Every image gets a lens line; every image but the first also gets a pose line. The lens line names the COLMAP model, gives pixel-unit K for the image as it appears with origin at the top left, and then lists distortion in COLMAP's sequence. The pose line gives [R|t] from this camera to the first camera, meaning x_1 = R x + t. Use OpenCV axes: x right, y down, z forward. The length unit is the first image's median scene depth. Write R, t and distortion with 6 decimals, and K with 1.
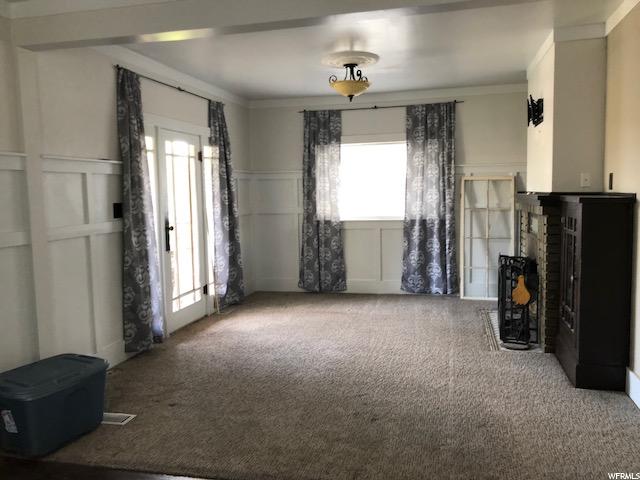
lens RADIAL K [[519.1, 0, 320.0], [0, 519.1, 240.0], [0, 0, 1]] dist [0.027715, -0.014046]
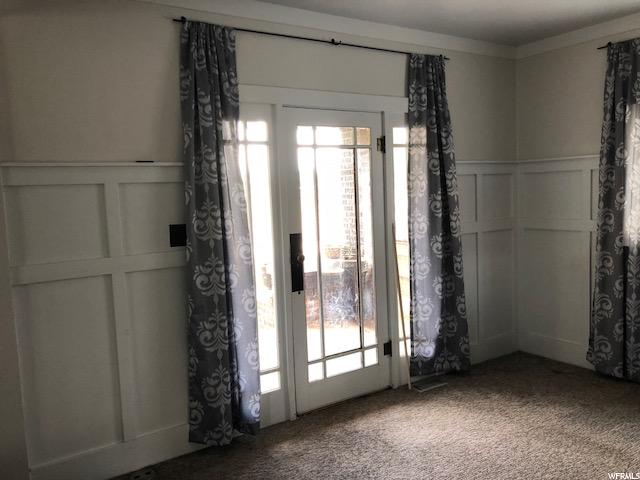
lens RADIAL K [[519.1, 0, 320.0], [0, 519.1, 240.0], [0, 0, 1]] dist [0.027715, -0.014046]
pose [[0.733244, 0.053006, -0.677897, 0.147354], [-0.039849, 0.998593, 0.034979, -0.058087], [0.678797, 0.001365, 0.734324, 0.447694]]
